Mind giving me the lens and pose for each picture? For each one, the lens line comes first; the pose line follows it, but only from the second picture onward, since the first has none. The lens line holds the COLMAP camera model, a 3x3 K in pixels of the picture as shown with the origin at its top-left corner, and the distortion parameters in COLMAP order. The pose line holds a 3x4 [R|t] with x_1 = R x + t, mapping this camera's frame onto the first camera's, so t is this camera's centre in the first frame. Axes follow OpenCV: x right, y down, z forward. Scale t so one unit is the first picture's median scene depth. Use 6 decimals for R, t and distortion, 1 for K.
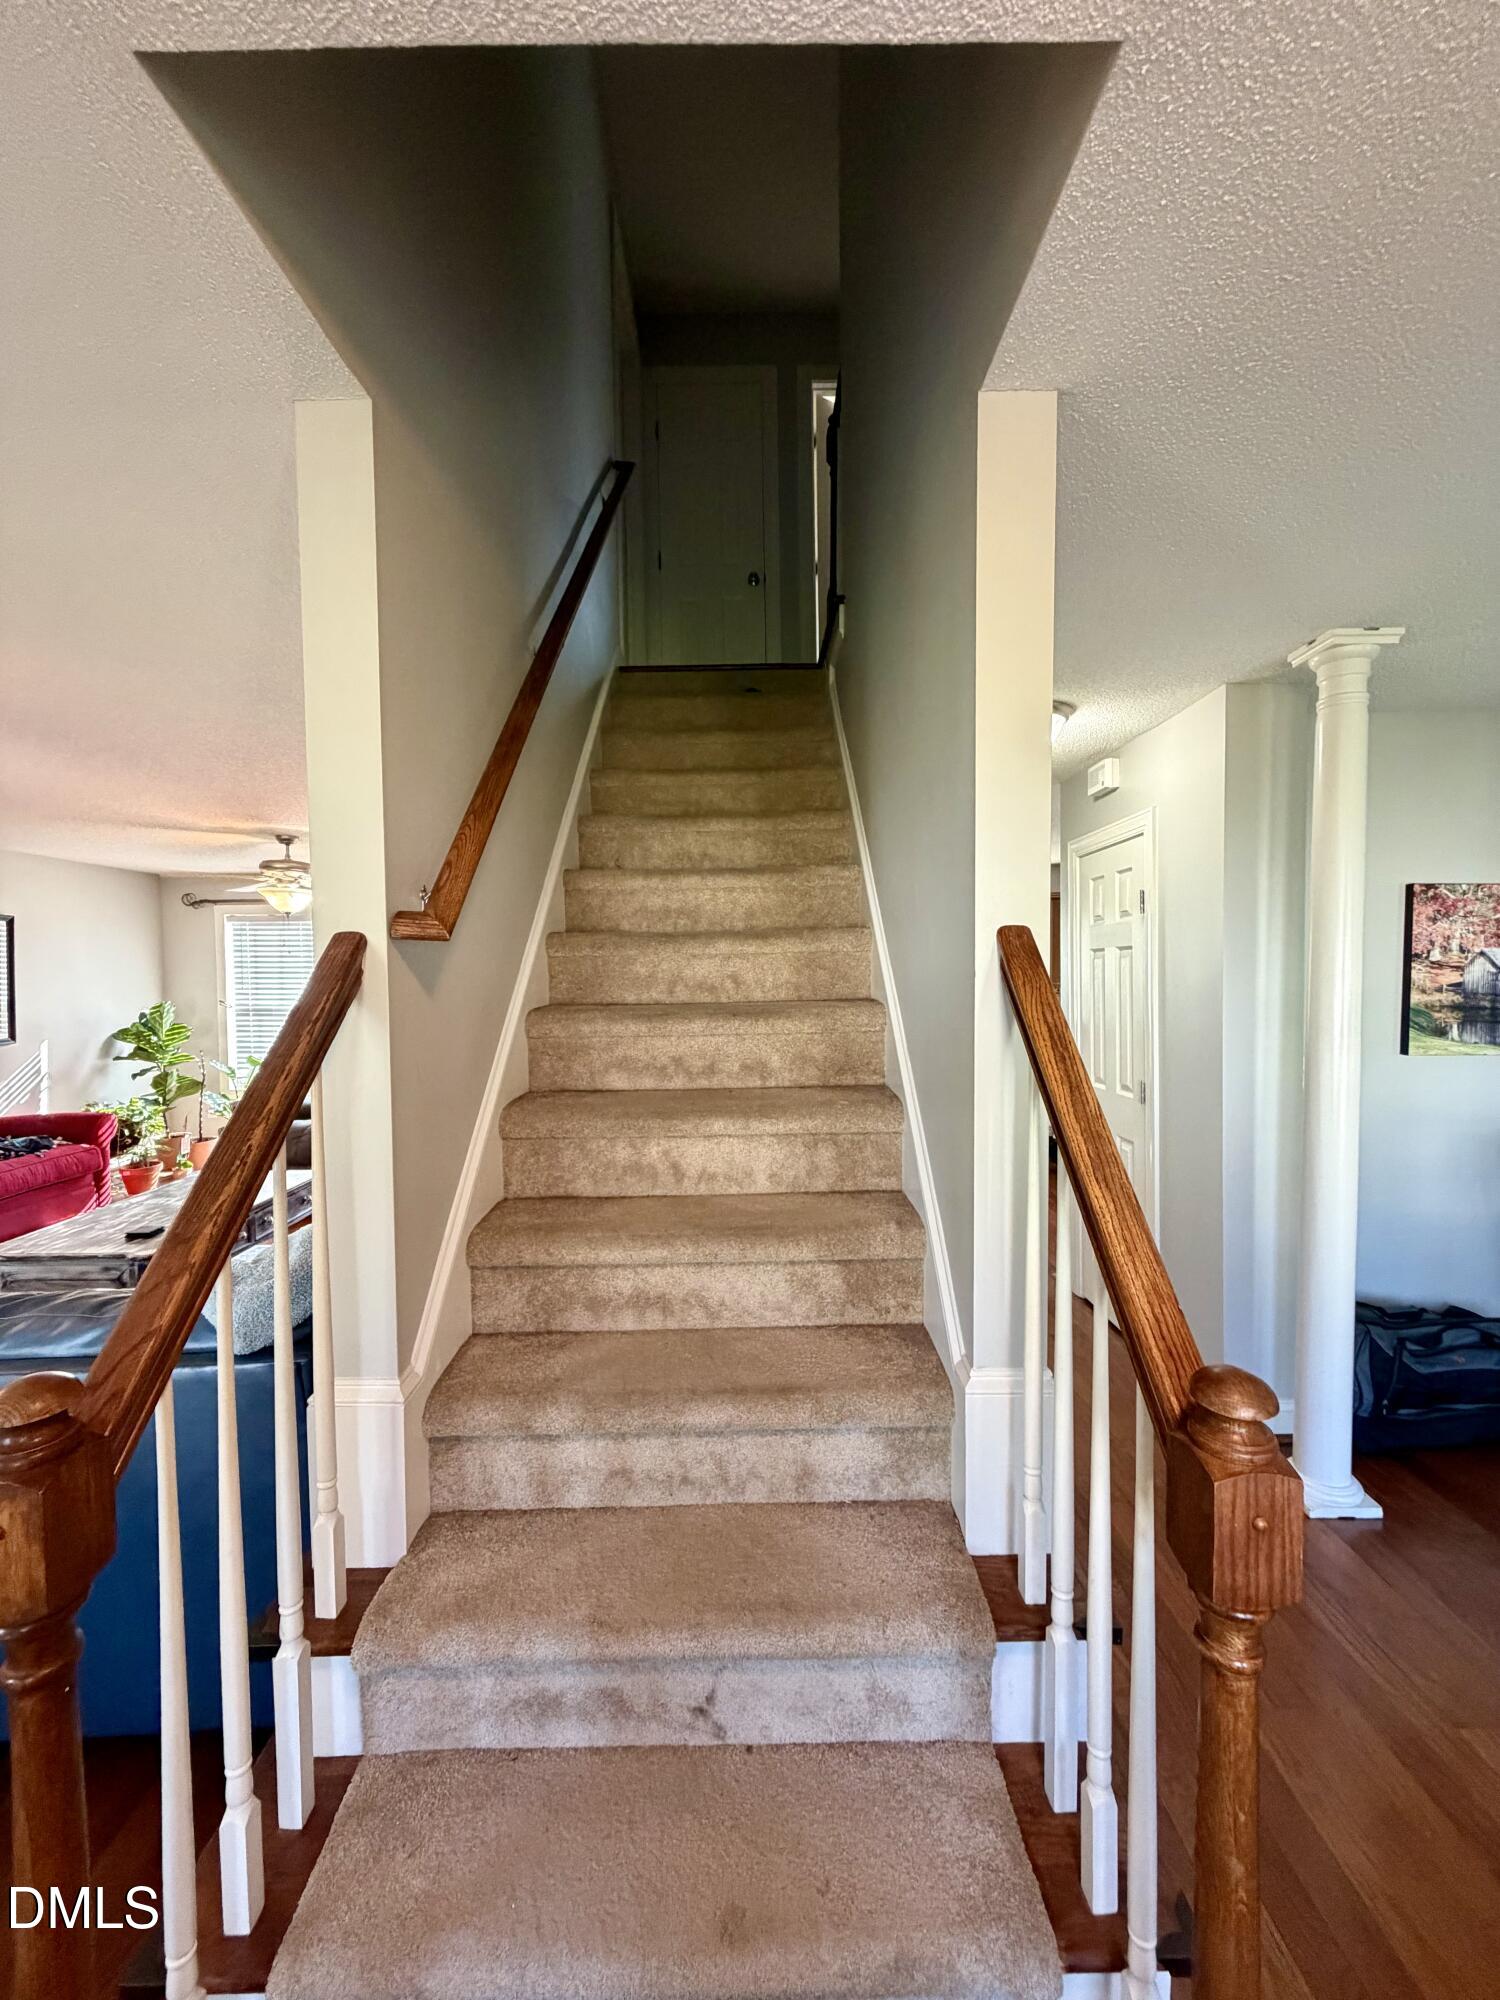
lens RADIAL K [[797.3, 0, 746.4], [0, 797.3, 993.8], [0, 0, 1]] dist [0.001319, -0.000206]
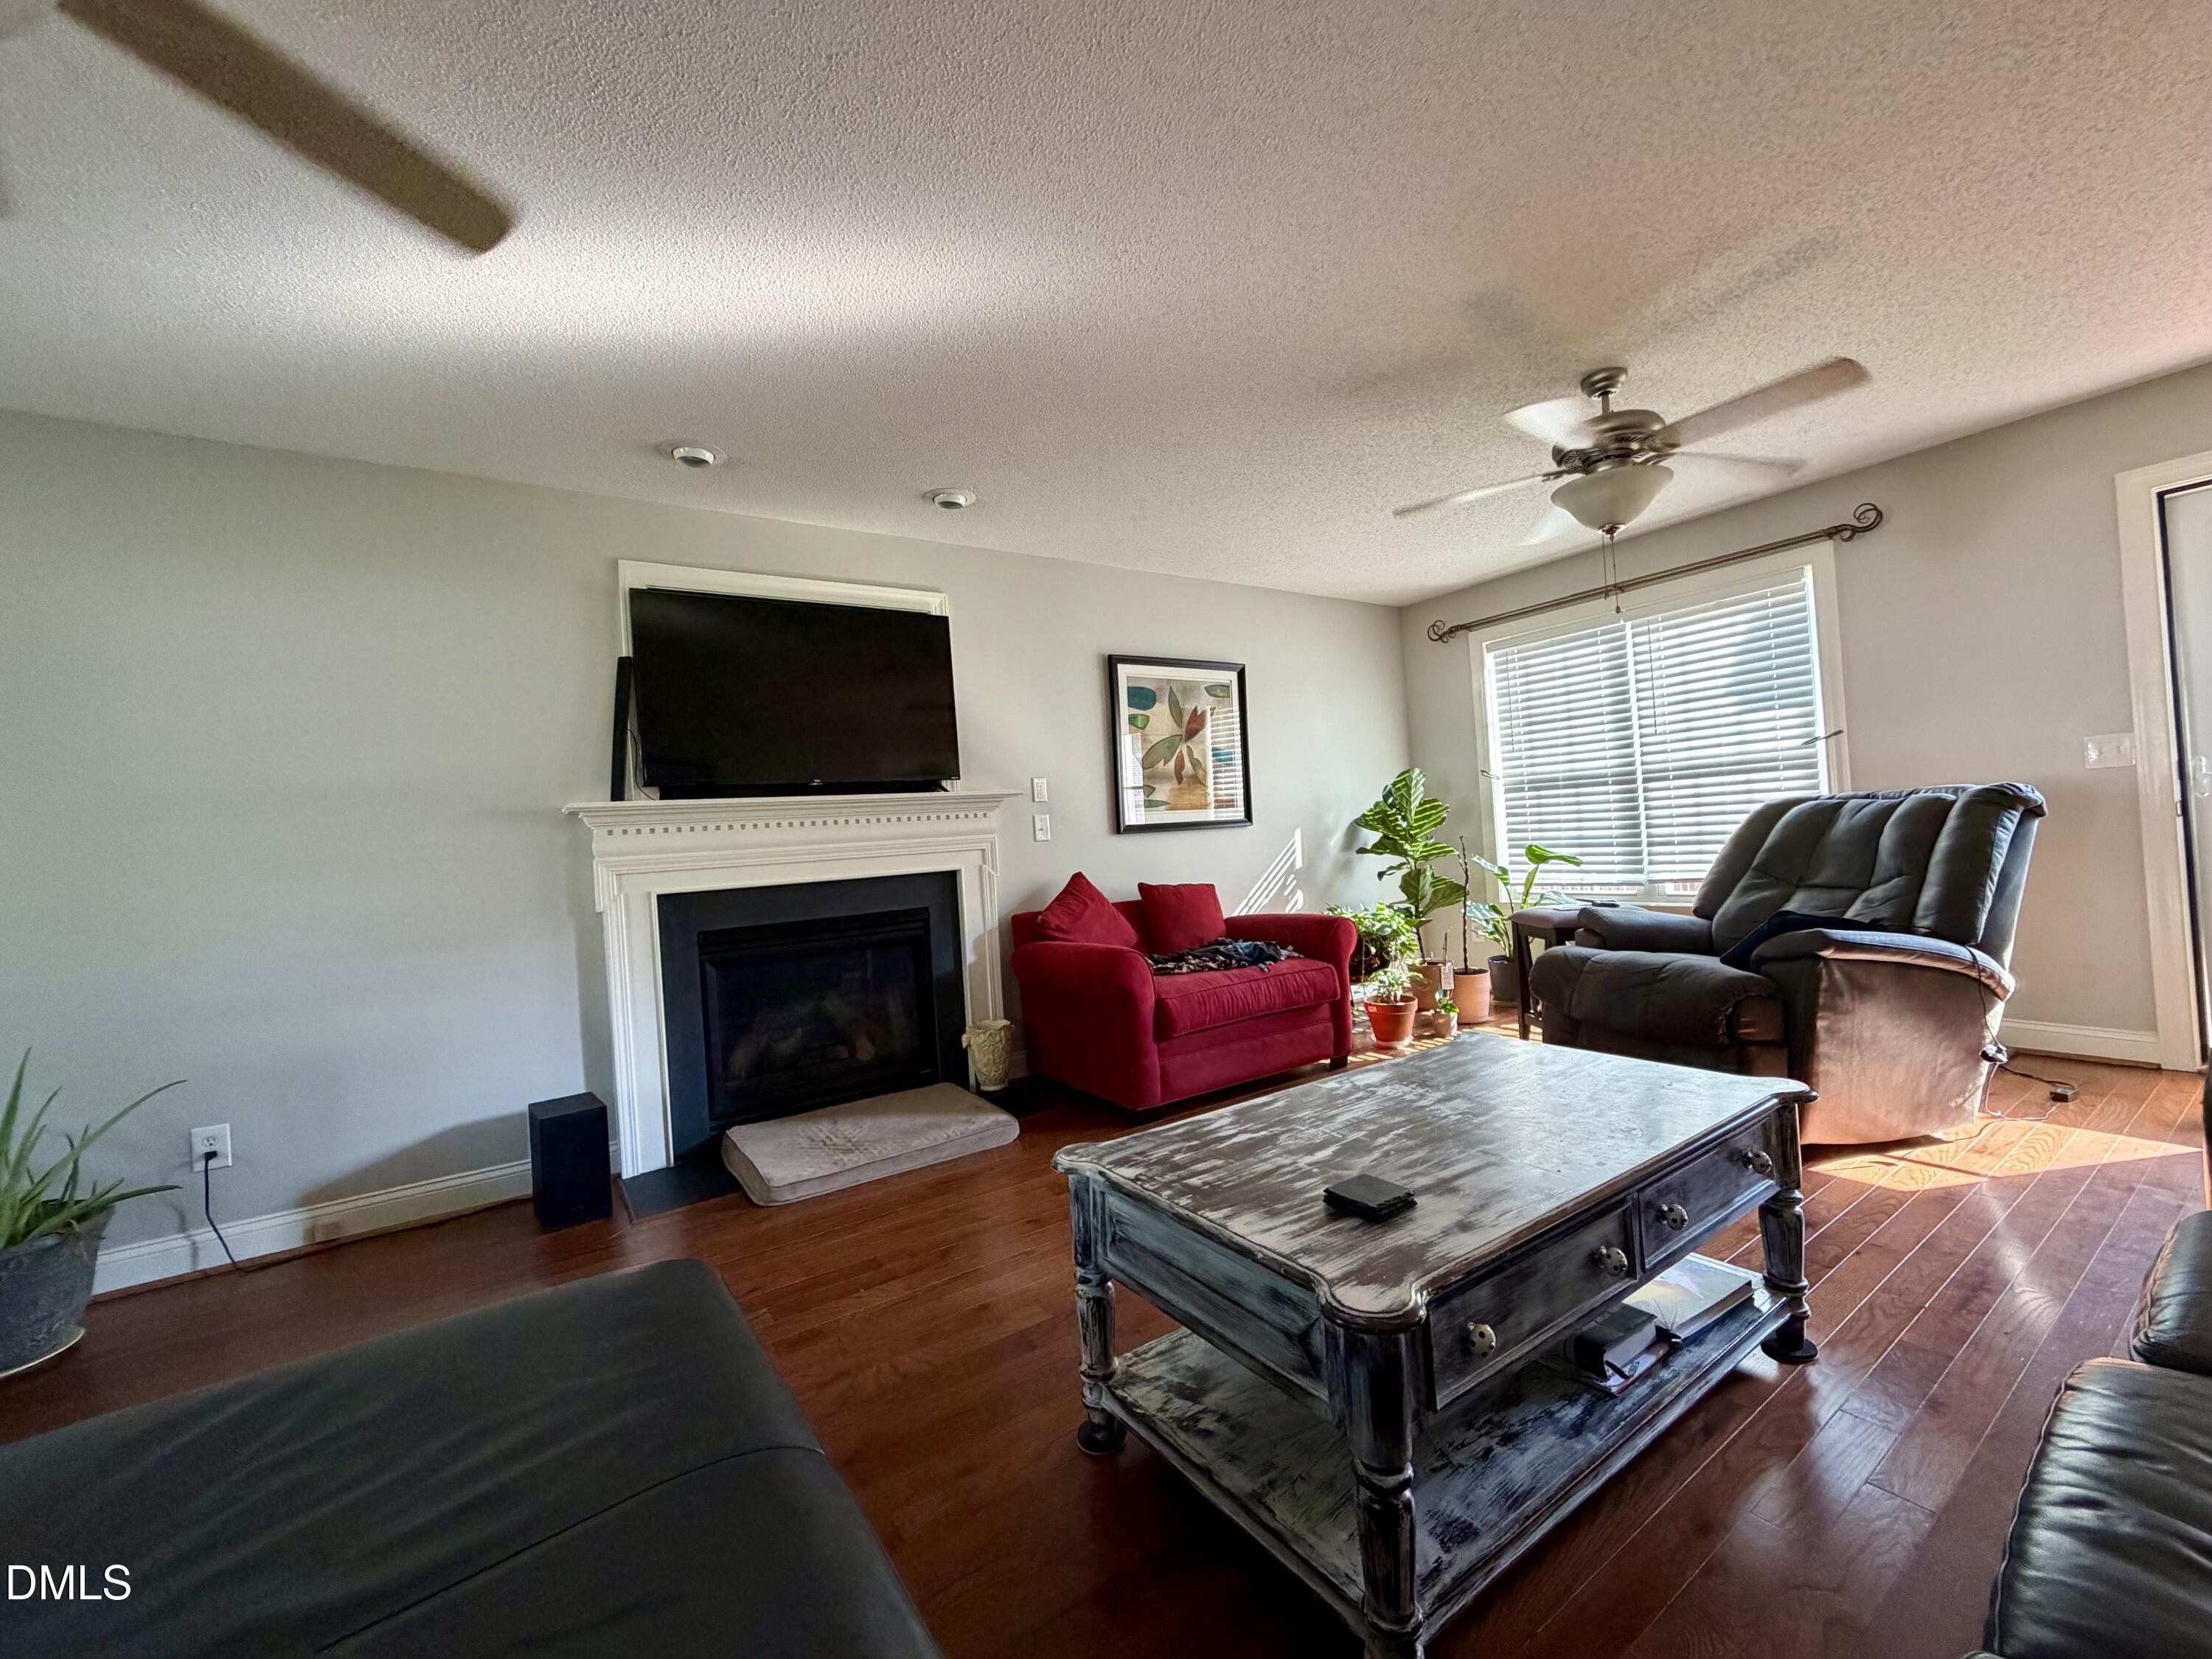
lens RADIAL K [[881.8, 0, 1099.3], [0, 881.8, 829.1], [0, 0, 1]] dist [0.001319, -0.000206]
pose [[0.557147, -0.033340, -0.829745, -0.243049], [0.034955, 0.999250, -0.016679, 0.066431], [0.829678, -0.019711, 0.557894, 0.341402]]
